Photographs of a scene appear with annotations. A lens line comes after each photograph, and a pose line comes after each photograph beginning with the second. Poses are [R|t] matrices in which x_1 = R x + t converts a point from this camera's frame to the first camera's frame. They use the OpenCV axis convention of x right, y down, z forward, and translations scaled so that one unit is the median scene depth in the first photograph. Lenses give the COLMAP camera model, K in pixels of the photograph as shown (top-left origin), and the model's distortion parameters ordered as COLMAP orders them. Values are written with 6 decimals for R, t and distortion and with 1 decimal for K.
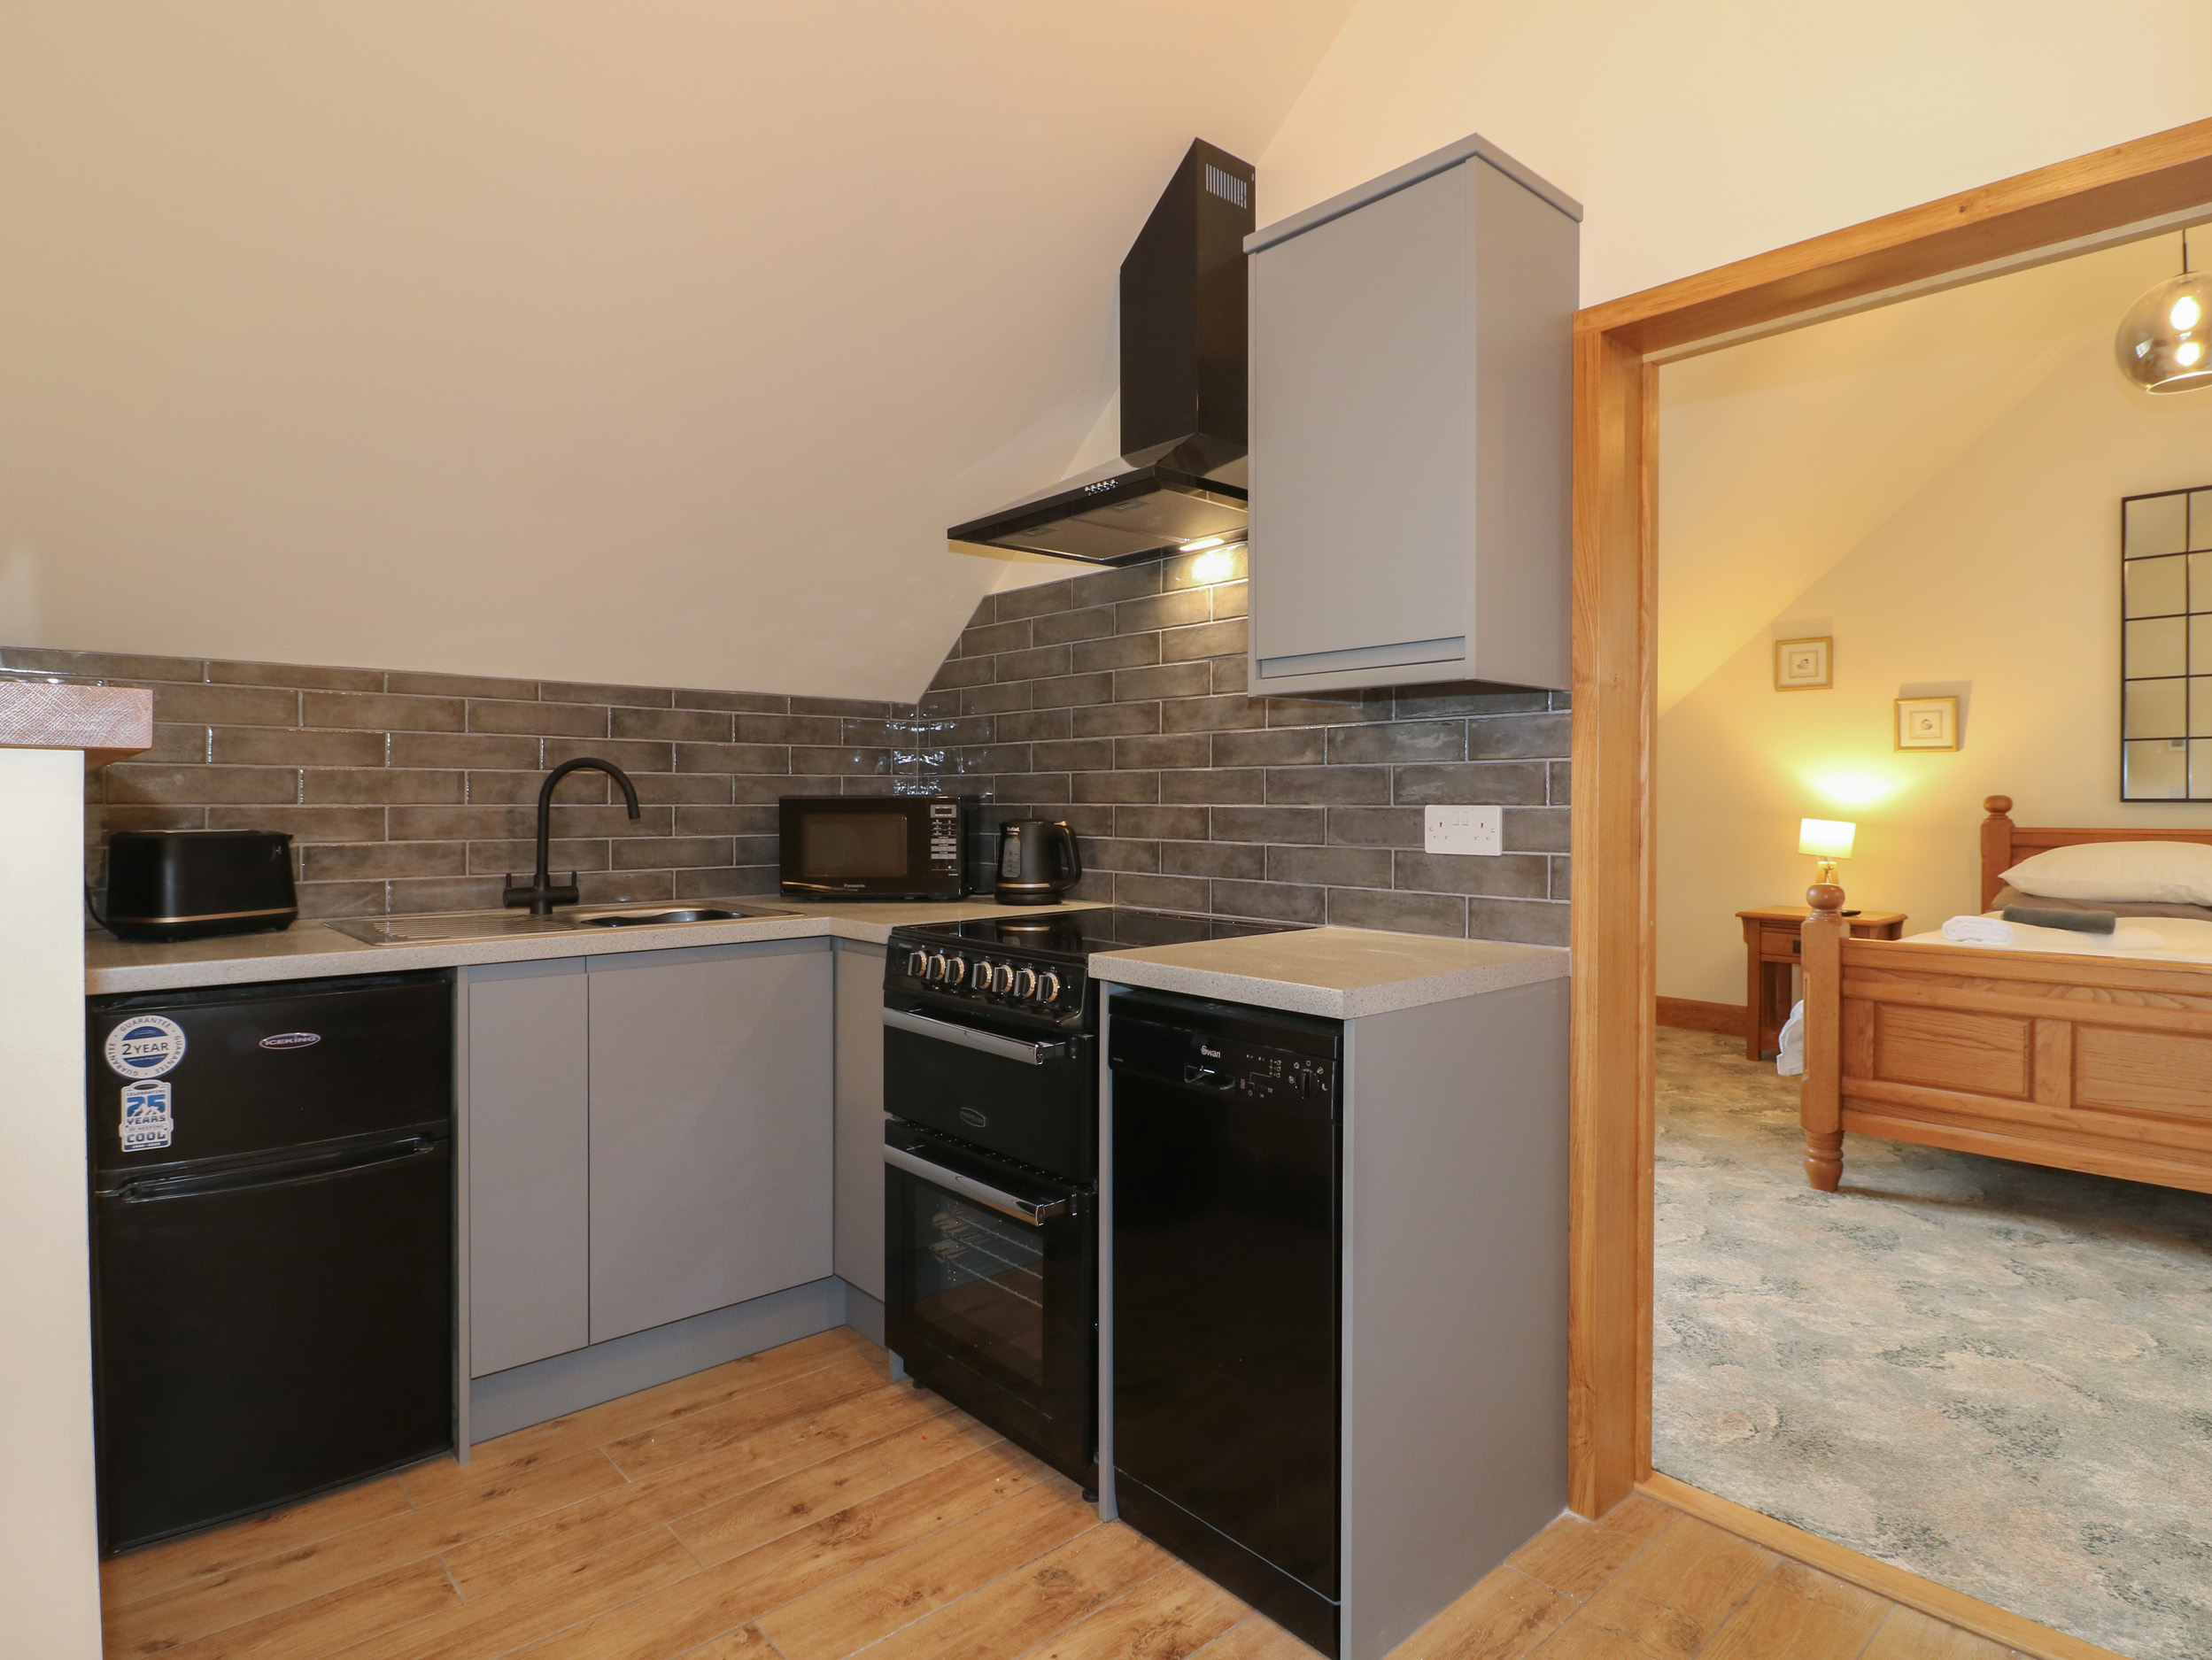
lens RADIAL K [[1209.1, 0, 1107.0], [0, 1209.1, 816.9], [0, 0, 1]] dist [0.002013, -0.015014]
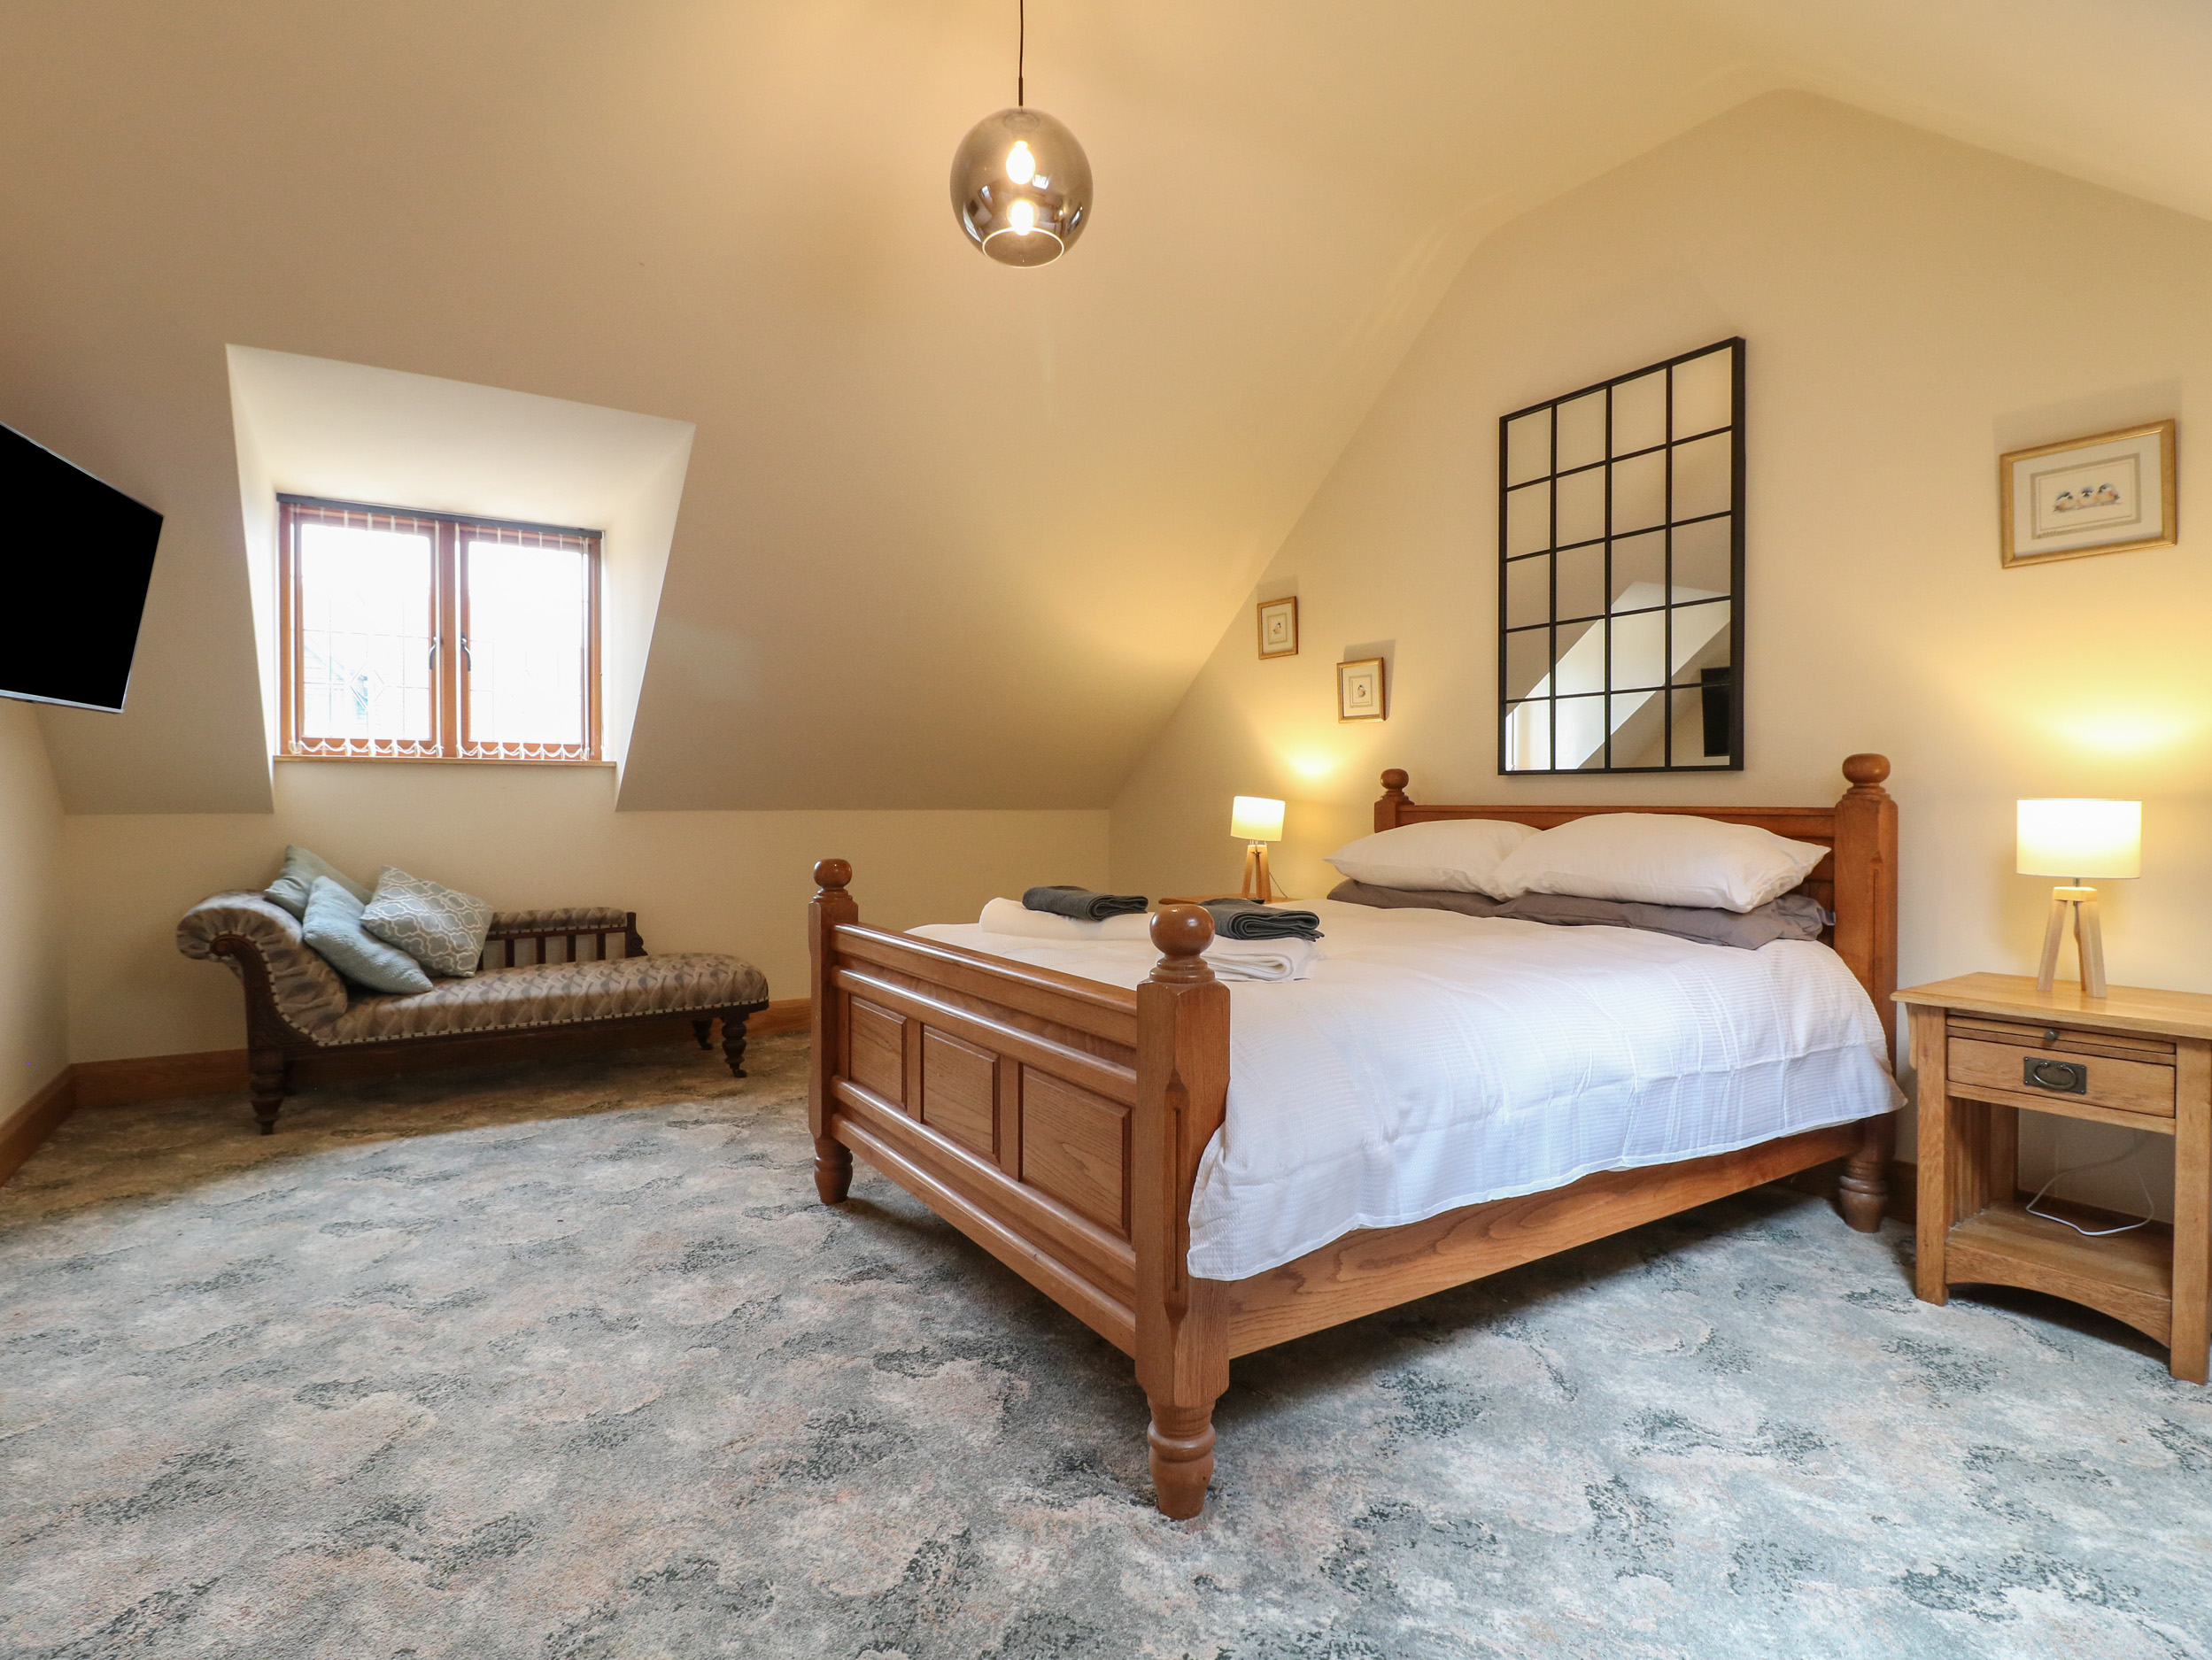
lens RADIAL K [[1143.7, 0, 1110.3], [0, 1143.7, 819.4], [0, 0, 1]] dist [0.003388, -0.017018]
pose [[0.985566, 0.005651, -0.169195, 1.045015], [-0.005396, 0.999984, 0.001970, 0.027941], [0.169203, -0.001029, 0.985581, 0.229250]]
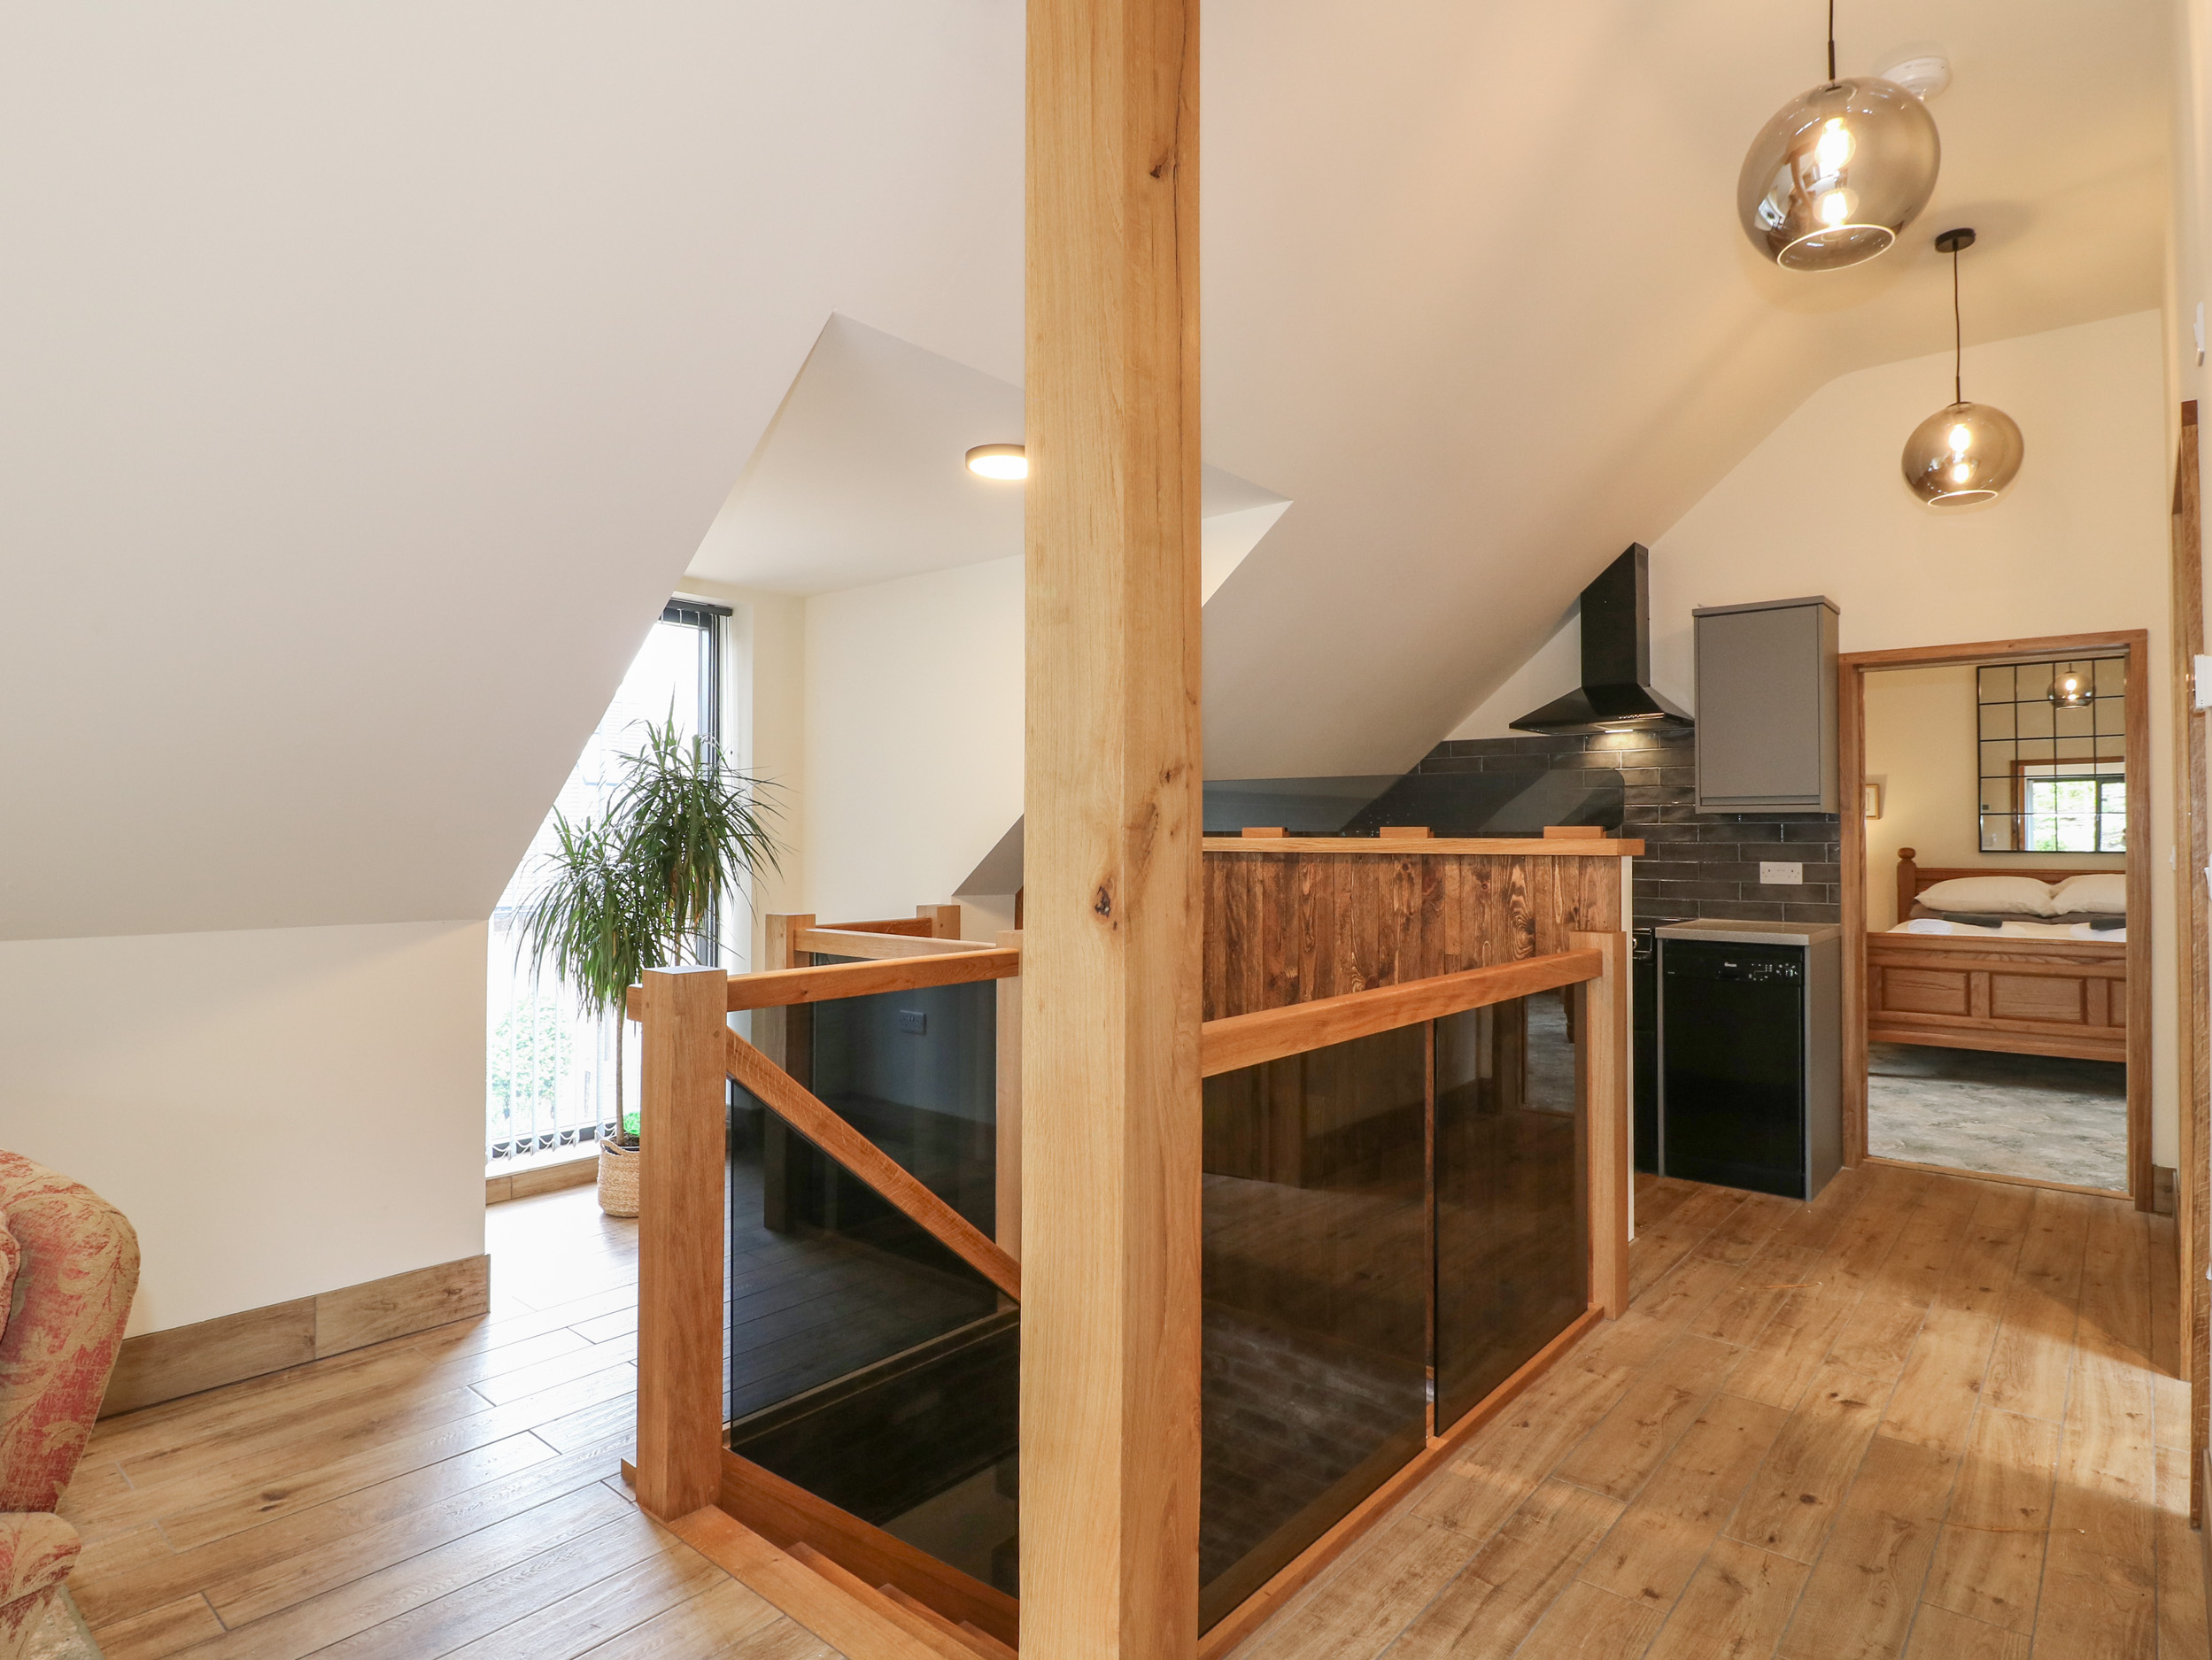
lens RADIAL K [[1209.1, 0, 1107.0], [0, 1209.1, 816.9], [0, 0, 1]] dist [0.002013, -0.015014]
pose [[0.991054, 0.004071, 0.133400, -0.811954], [-0.000168, 0.999572, -0.029251, -0.018219], [-0.133462, 0.028967, 0.990630, -0.687469]]
